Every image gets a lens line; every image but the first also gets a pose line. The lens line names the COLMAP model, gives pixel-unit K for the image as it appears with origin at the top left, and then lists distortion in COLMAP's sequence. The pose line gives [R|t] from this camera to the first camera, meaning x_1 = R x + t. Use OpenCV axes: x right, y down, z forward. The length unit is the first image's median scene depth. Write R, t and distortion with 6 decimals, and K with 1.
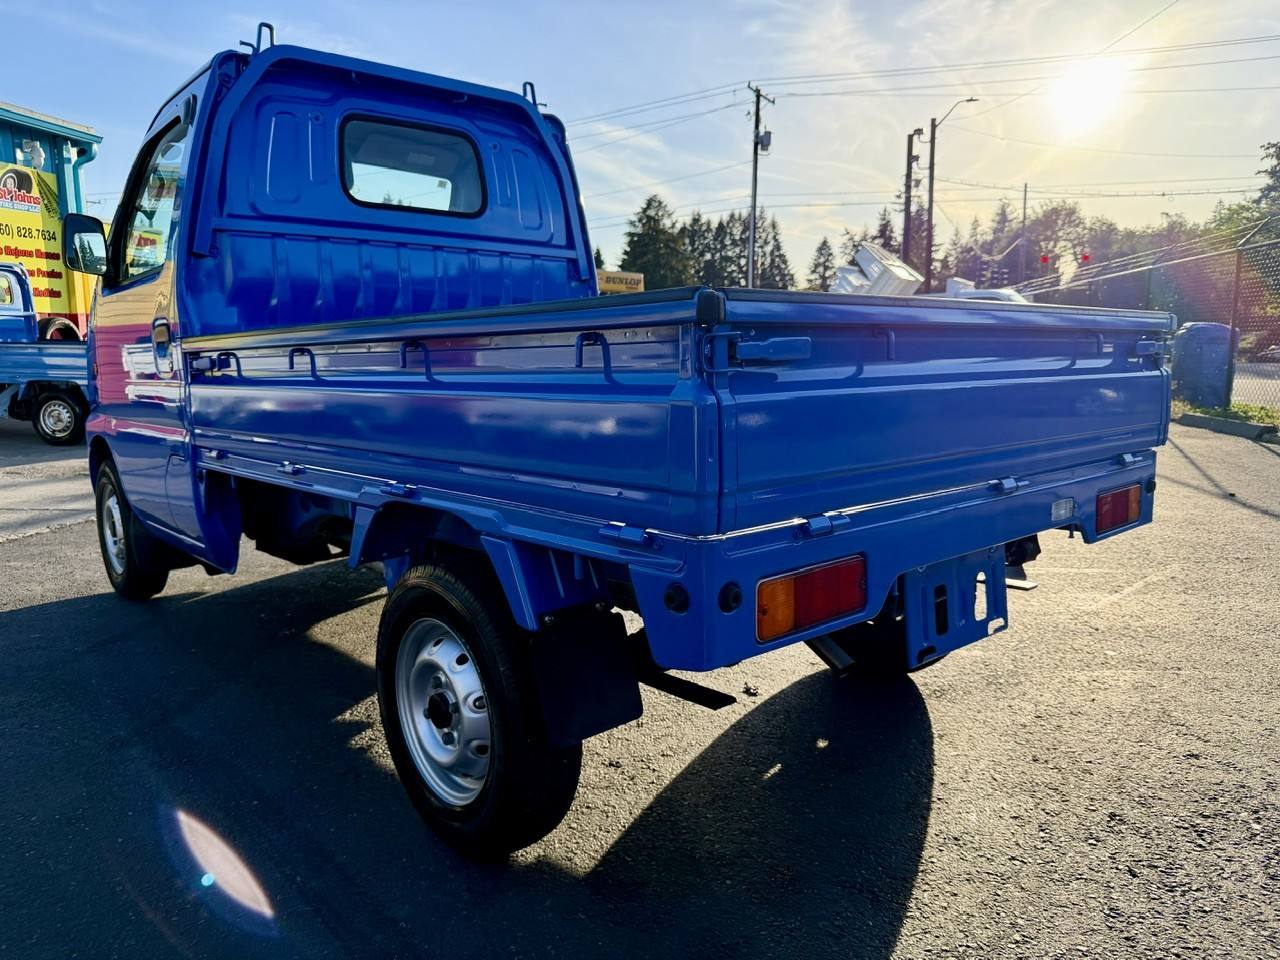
lens RADIAL K [[914.5, 0, 638.9], [0, 914.5, 483.1], [0, 0, 1]] dist [0.011801, -0.026881]
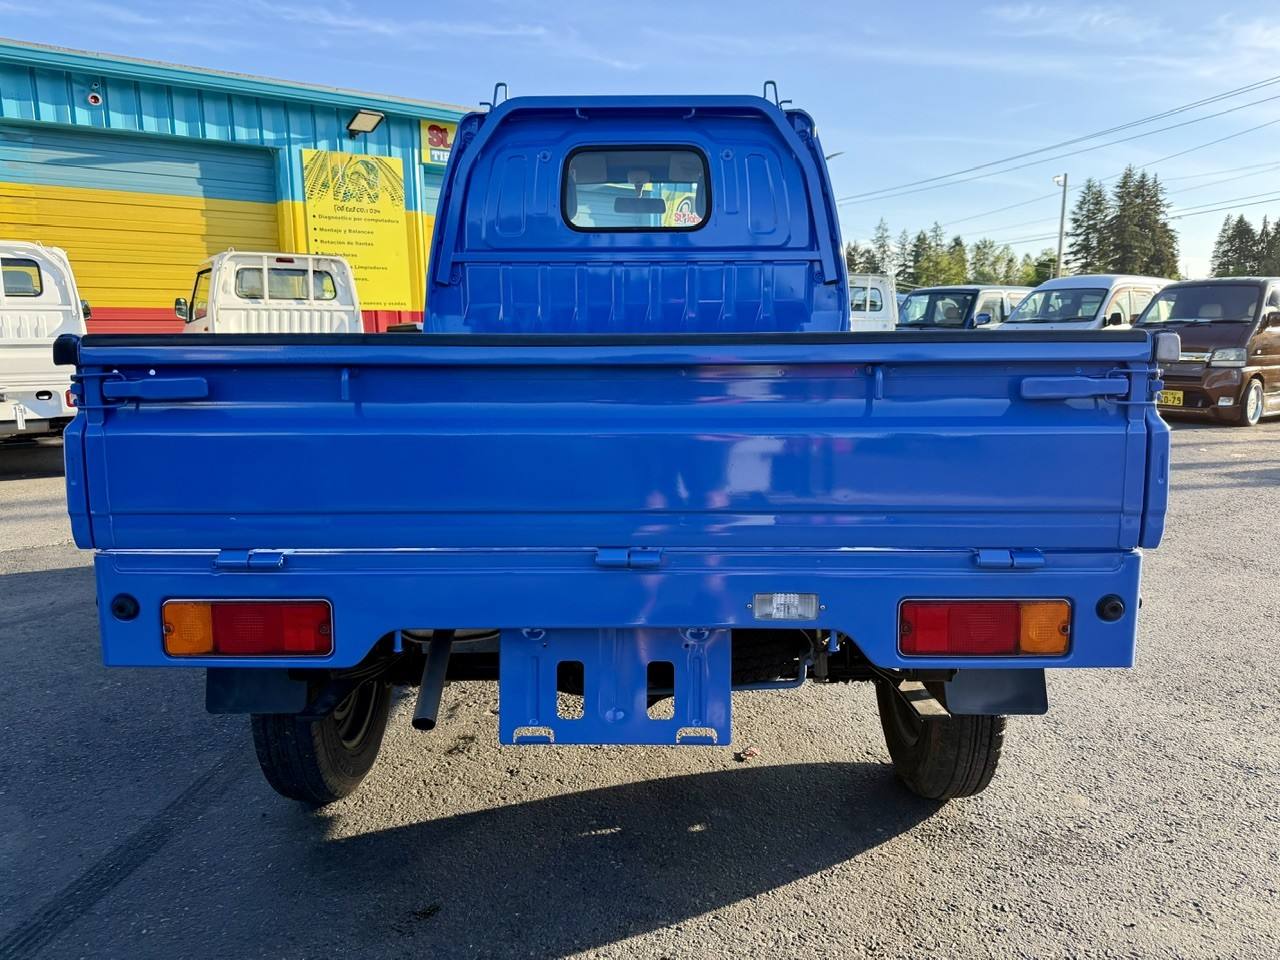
lens RADIAL K [[910.5, 0, 640.7], [0, 910.5, 485.7], [0, 0, 1]] dist [0.037370, -0.045857]
pose [[0.739526, 0.110755, -0.663954, 0.460312], [-0.099902, 0.993506, 0.054456, -0.053004], [0.665674, 0.026059, 0.745788, 0.198641]]
